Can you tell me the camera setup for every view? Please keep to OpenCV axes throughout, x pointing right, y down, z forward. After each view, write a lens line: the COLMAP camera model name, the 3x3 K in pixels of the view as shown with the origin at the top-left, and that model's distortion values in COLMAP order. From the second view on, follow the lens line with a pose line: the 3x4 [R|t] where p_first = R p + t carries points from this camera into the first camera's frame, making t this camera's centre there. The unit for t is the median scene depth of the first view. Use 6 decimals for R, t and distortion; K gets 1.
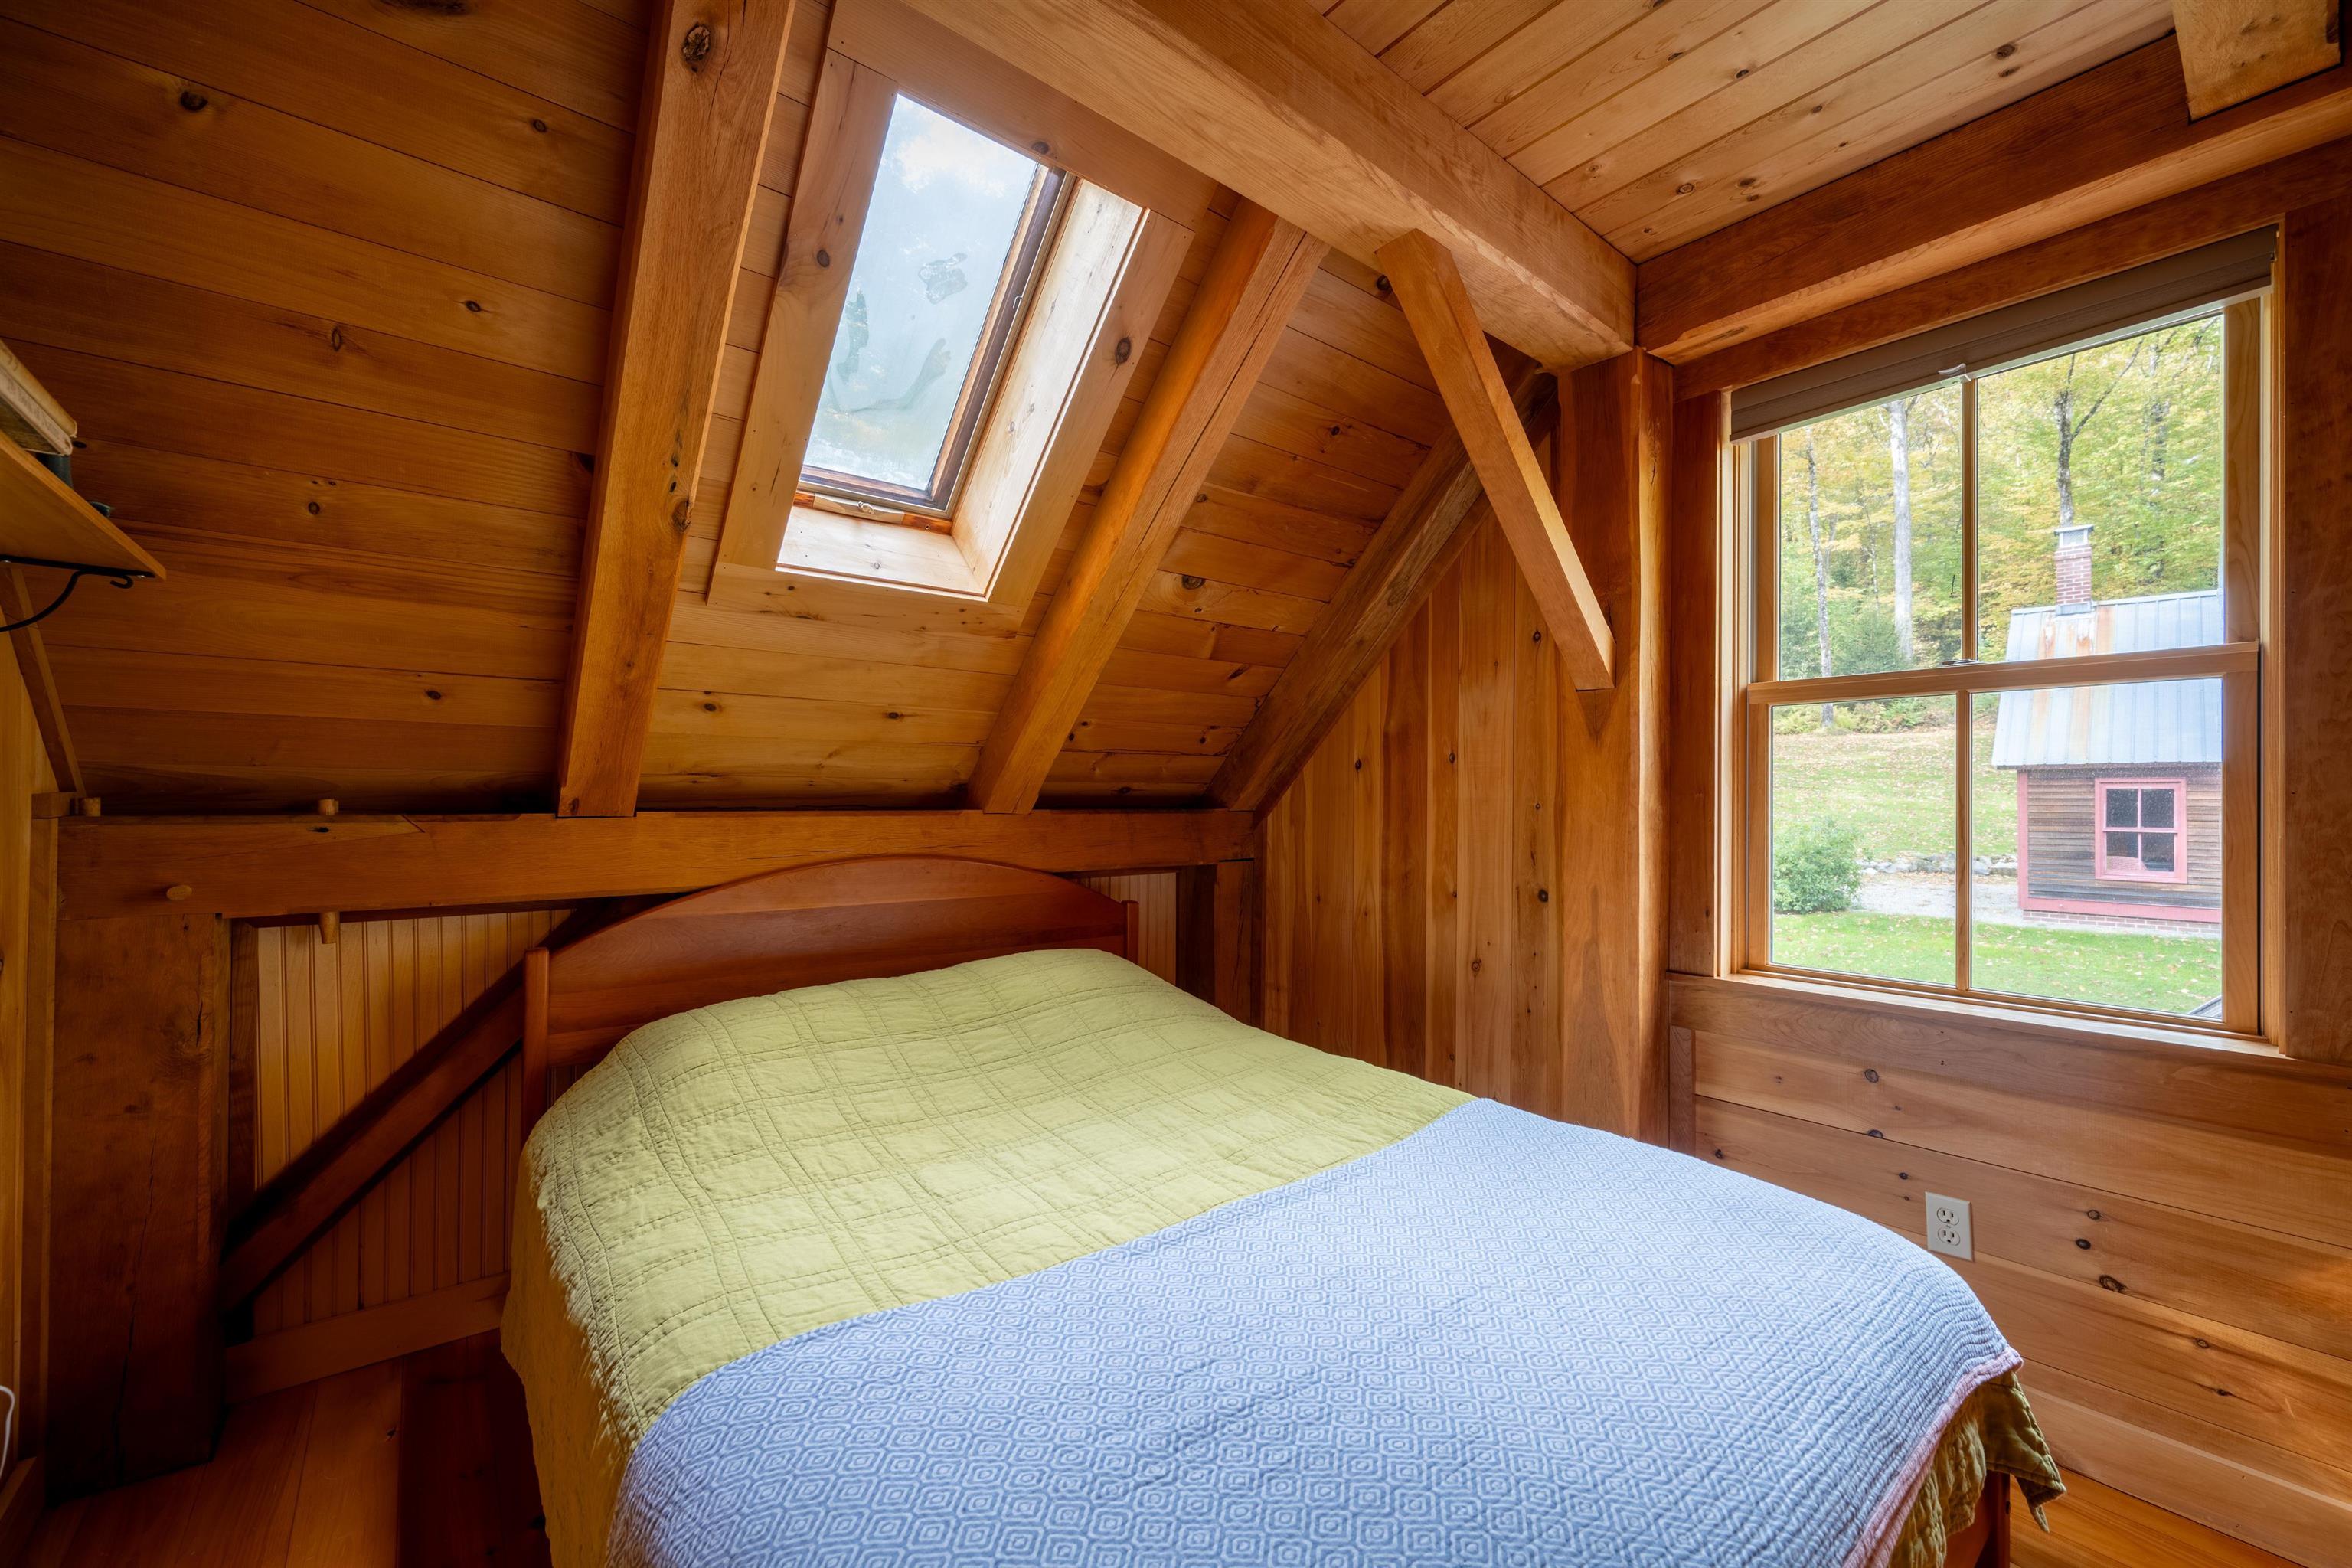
lens RADIAL K [[933.2, 0, 1175.5], [0, 933.2, 791.1], [0, 0, 1]] dist [-0.001288, -0.000009]
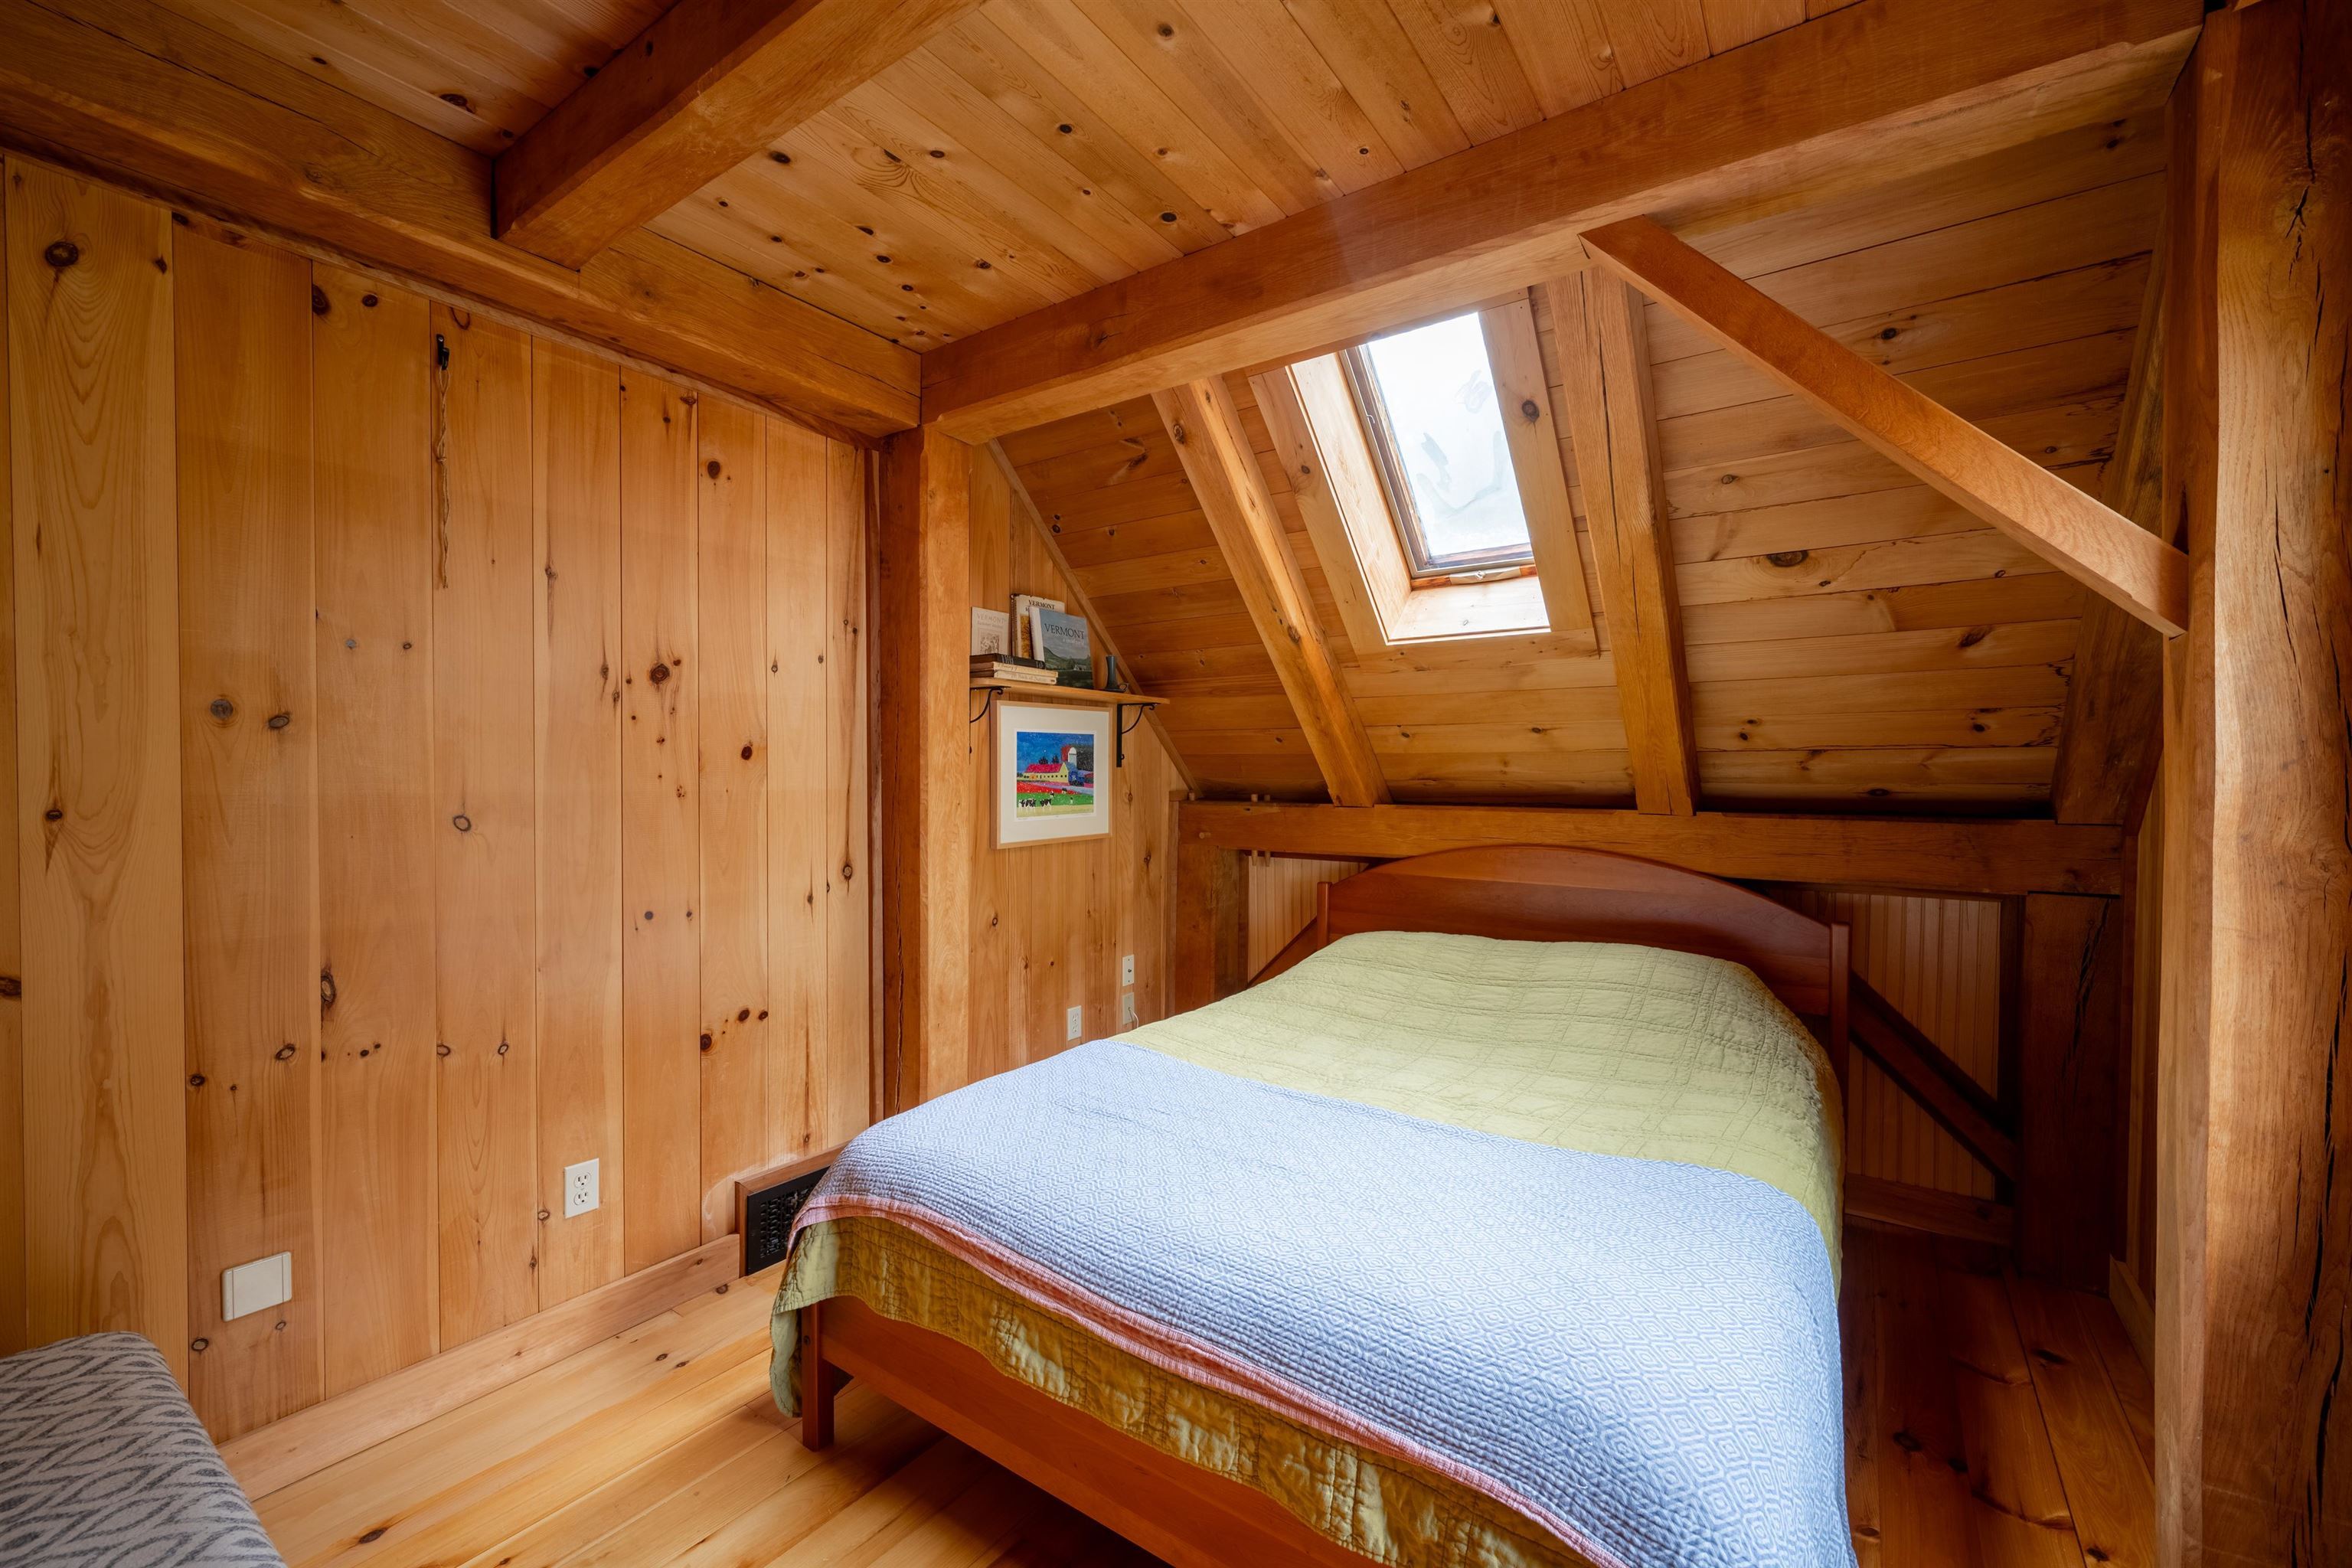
lens RADIAL K [[933.2, 0, 1175.6], [0, 933.2, 788.2], [0, 0, 1]] dist [-0.001288, -0.000009]
pose [[0.267130, 0.008804, -0.963620, 0.946816], [0.002042, 0.999951, 0.009702, -0.023380], [0.963658, -0.004560, 0.267099, 0.279478]]
